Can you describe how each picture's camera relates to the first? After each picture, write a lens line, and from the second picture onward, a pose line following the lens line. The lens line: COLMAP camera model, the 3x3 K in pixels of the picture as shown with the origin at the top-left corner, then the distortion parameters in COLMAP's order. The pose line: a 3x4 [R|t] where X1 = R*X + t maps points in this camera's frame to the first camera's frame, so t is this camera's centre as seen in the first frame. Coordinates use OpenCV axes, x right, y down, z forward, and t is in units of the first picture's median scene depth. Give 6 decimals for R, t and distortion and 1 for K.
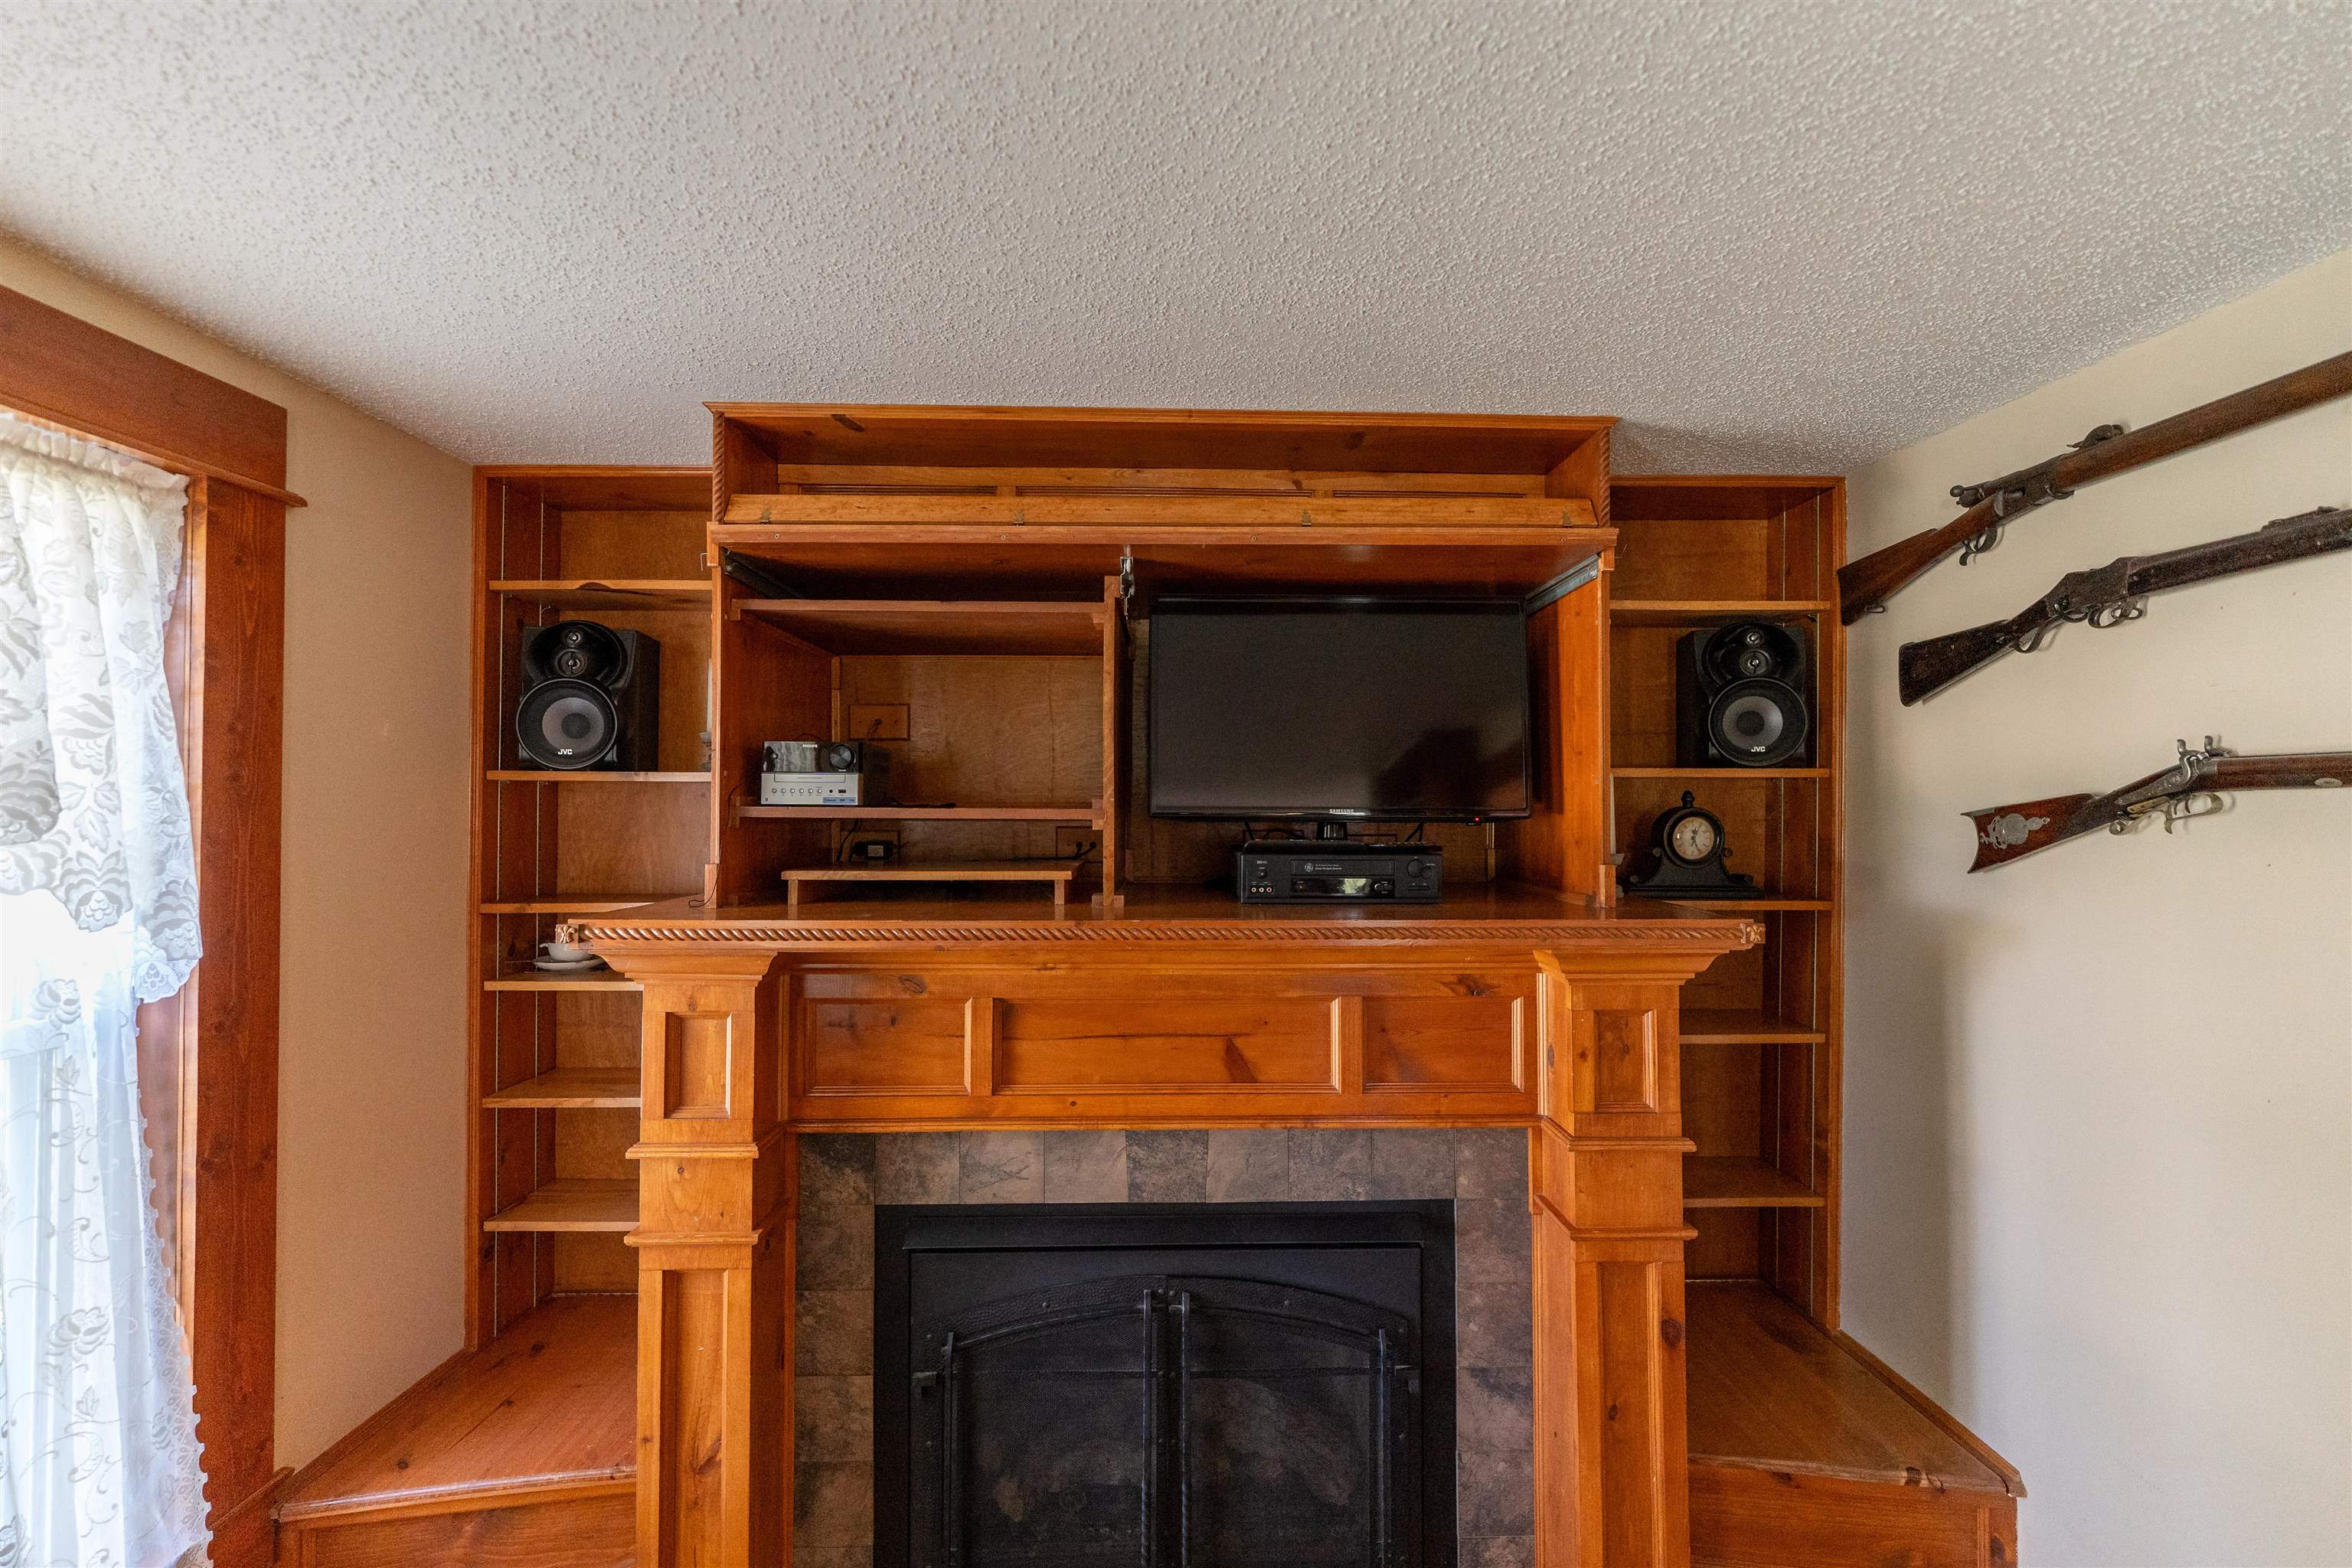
lens RADIAL K [[950.1, 0, 1177.4], [0, 950.1, 793.4], [0, 0, 1]] dist [-0.001831, -0.000188]
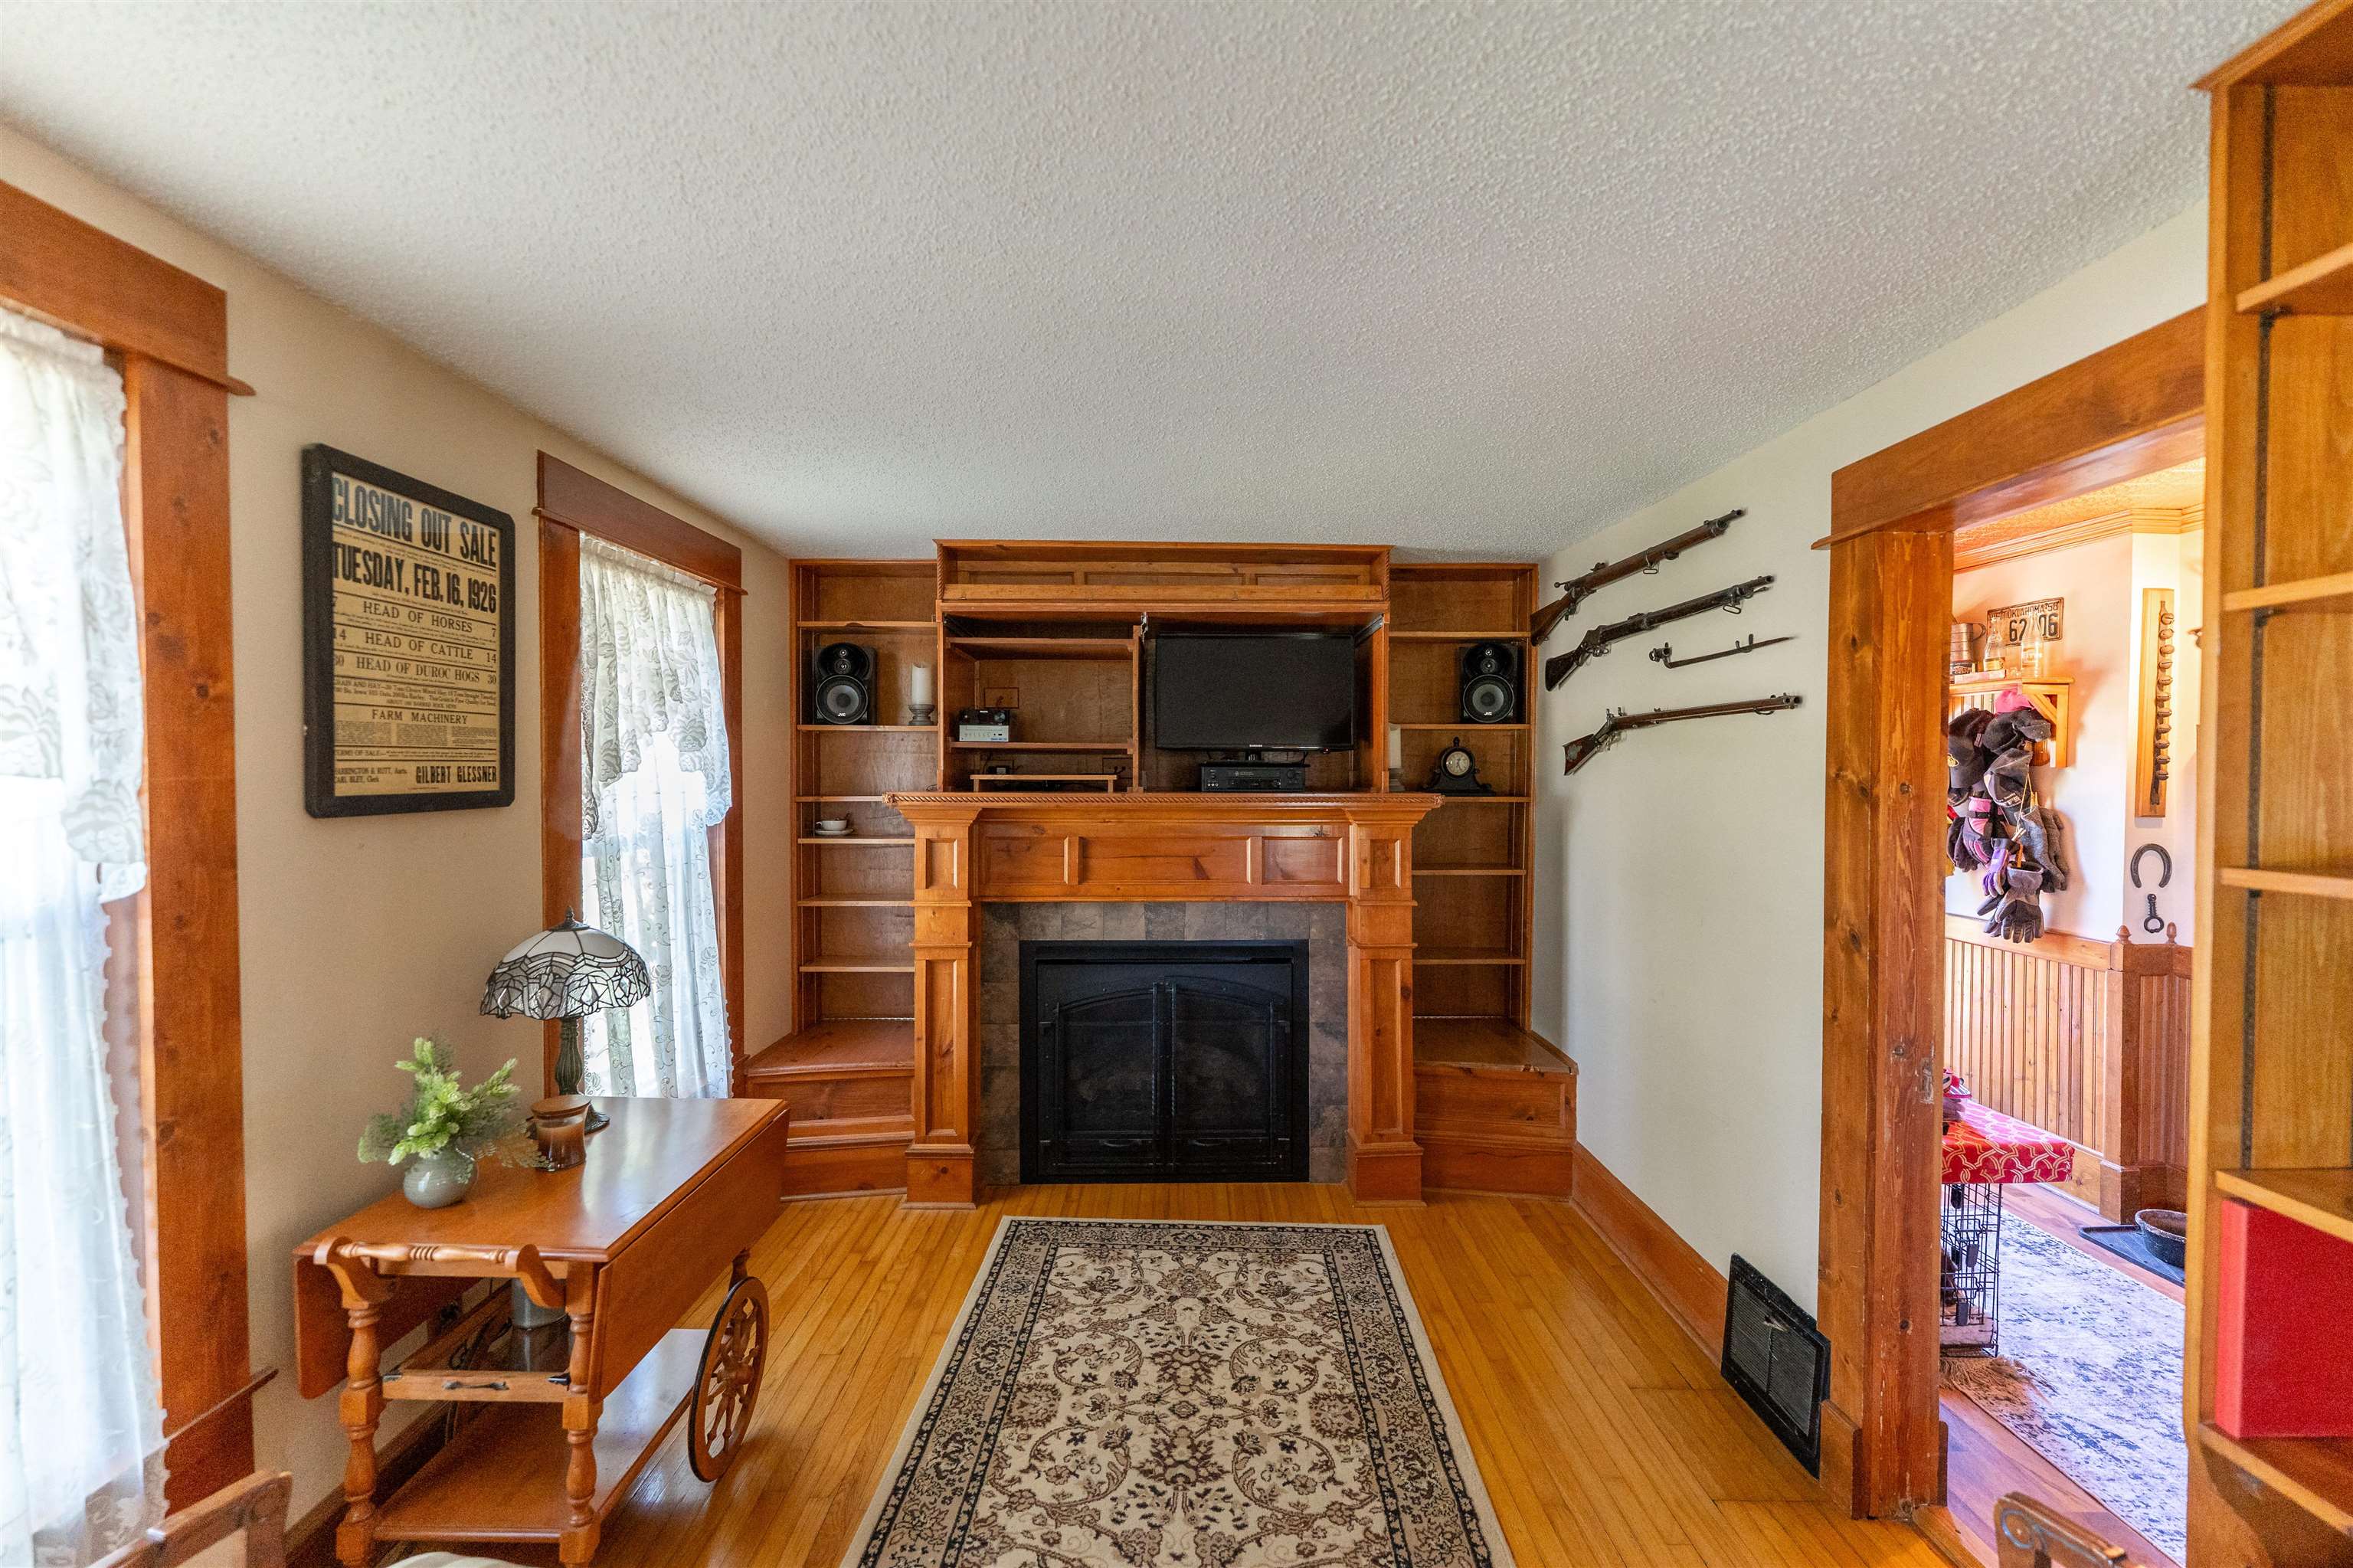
lens RADIAL K [[950.6, 0, 1177.9], [0, 950.6, 793.4], [0, 0, 1]] dist [-0.001831, -0.000188]
pose [[0.999978, 0.001006, -0.006605, 0.029465], [-0.000781, 0.999421, 0.034002, 0.053502], [0.006635, -0.033996, 0.999400, -0.993650]]
